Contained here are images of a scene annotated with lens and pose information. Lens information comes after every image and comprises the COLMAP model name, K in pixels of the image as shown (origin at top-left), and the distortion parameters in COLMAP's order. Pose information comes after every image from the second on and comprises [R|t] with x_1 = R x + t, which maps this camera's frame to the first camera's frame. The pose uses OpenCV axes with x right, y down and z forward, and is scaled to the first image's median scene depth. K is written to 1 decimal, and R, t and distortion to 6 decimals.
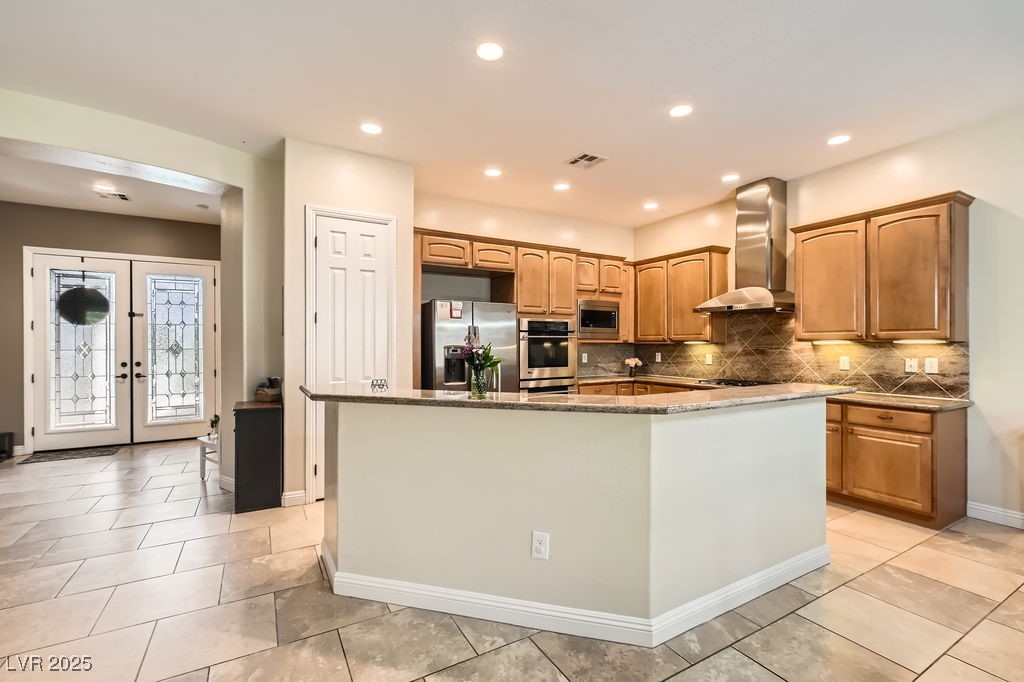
lens RADIAL K [[449.0, 0, 511.6], [0, 449.0, 343.5], [0, 0, 1]] dist [-0.002683, 0.003366]
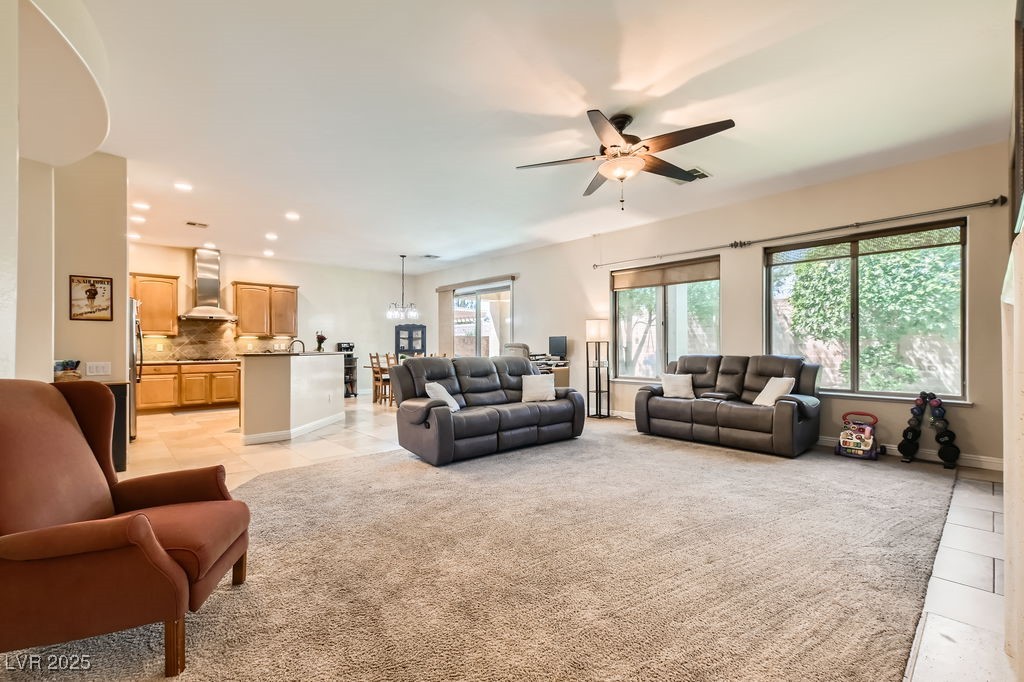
lens RADIAL K [[449.0, 0, 519.2], [0, 449.0, 345.2], [0, 0, 1]] dist [-0.002683, 0.003366]
pose [[-0.237551, 0.002956, 0.971371, -1.952485], [0.002489, 0.999994, -0.002434, 0.049744], [-0.971372, 0.001840, -0.237557, 0.263894]]
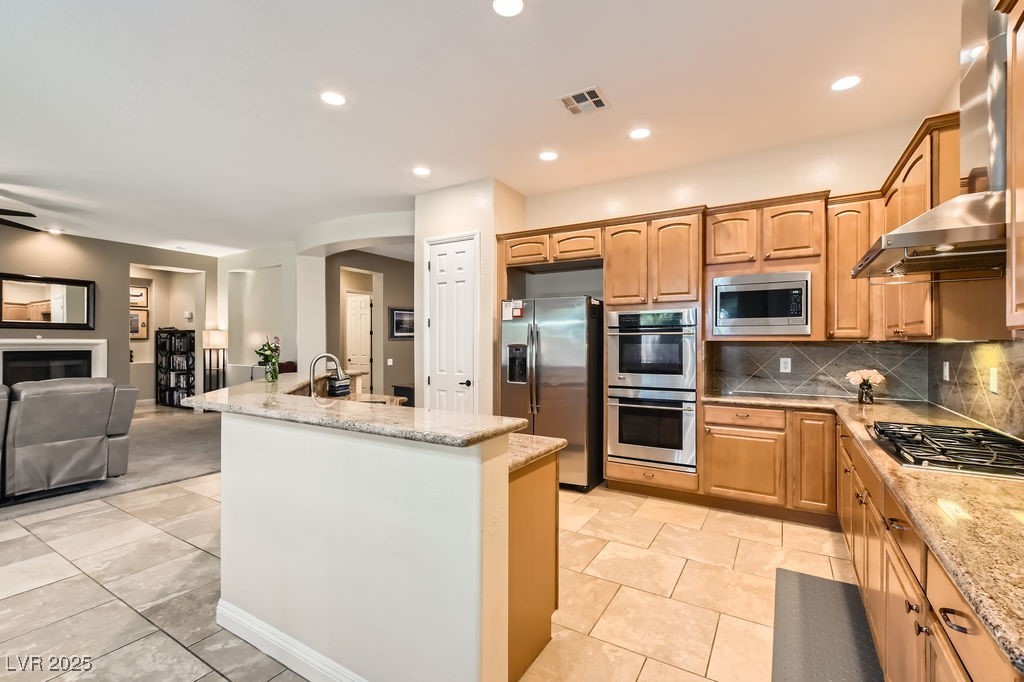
lens RADIAL K [[449.0, 0, 516.1], [0, 449.0, 342.5], [0, 0, 1]] dist [-0.002683, 0.003366]
pose [[0.490690, 0.000674, -0.871334, 0.866002], [0.000356, 0.999999, 0.000974, -0.001279], [0.871334, -0.000788, 0.490689, 0.589245]]
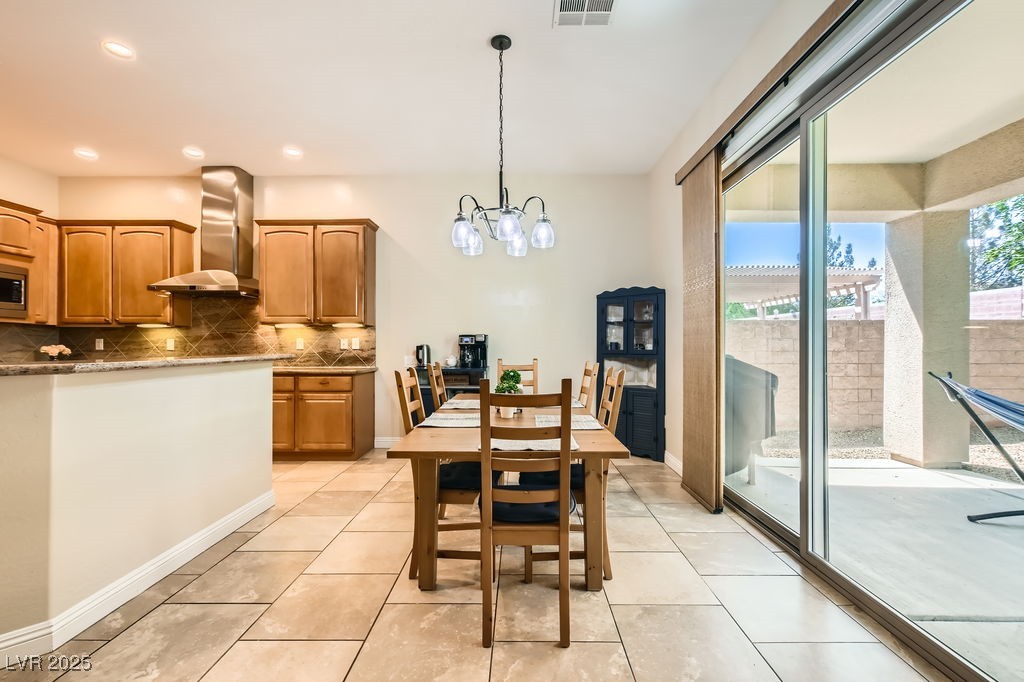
lens RADIAL K [[449.0, 0, 519.4], [0, 449.0, 342.0], [0, 0, 1]] dist [-0.002683, 0.003366]
pose [[0.502142, 0.002581, 0.864781, 0.008744], [0.000531, 0.999994, -0.003293, 0.048694], [-0.864785, 0.002113, 0.502138, -0.108643]]
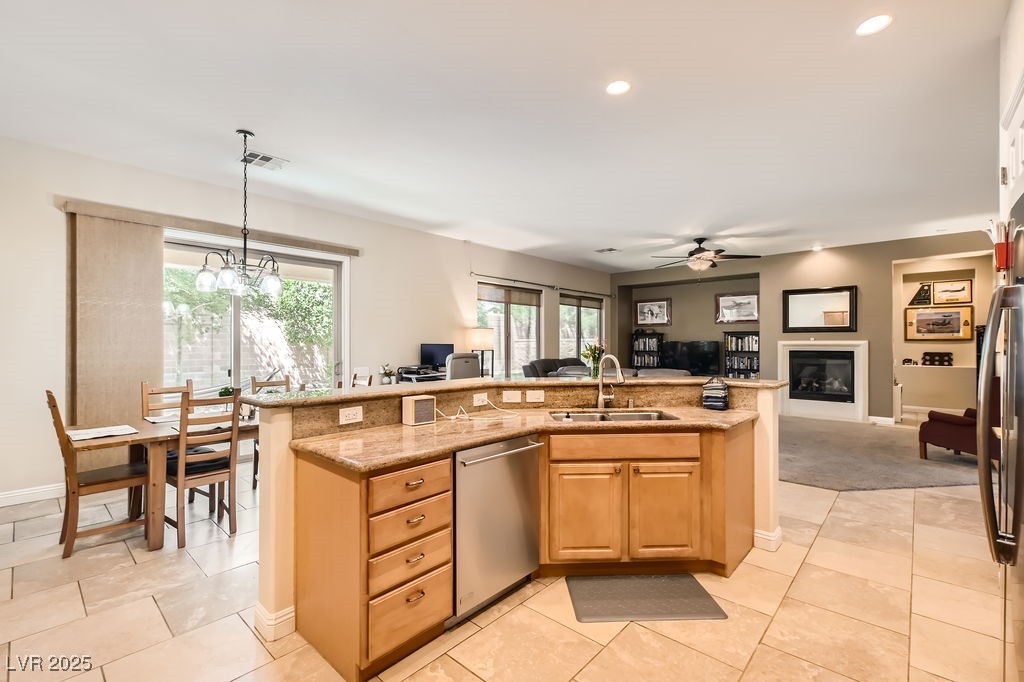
lens RADIAL K [[449.0, 0, 515.5], [0, 449.0, 344.5], [0, 0, 1]] dist [-0.002683, 0.003366]
pose [[-0.946653, 0.000735, -0.322253, 0.395461], [0.000004, 0.999997, 0.002268, -0.000360], [0.322253, 0.002145, -0.946651, 1.410934]]
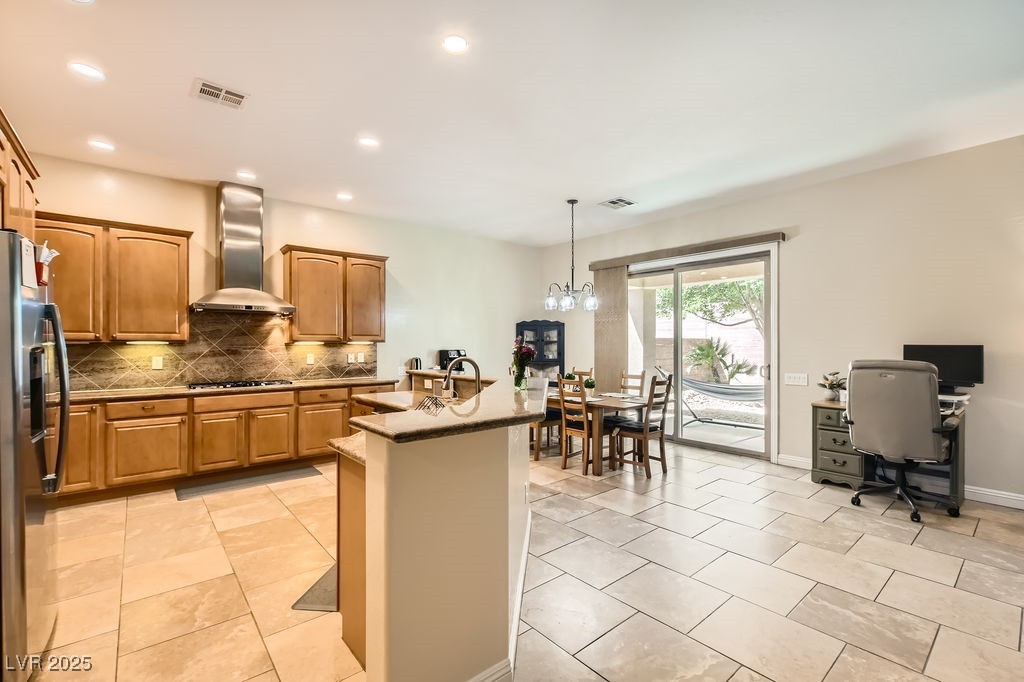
lens RADIAL K [[449.0, 0, 516.6], [0, 449.0, 344.0], [0, 0, 1]] dist [-0.002683, 0.003366]
pose [[-0.192897, -0.001217, 0.981218, -0.731754], [-0.000596, 0.999999, 0.001124, -0.001447], [-0.981219, -0.000368, -0.192897, 0.752472]]
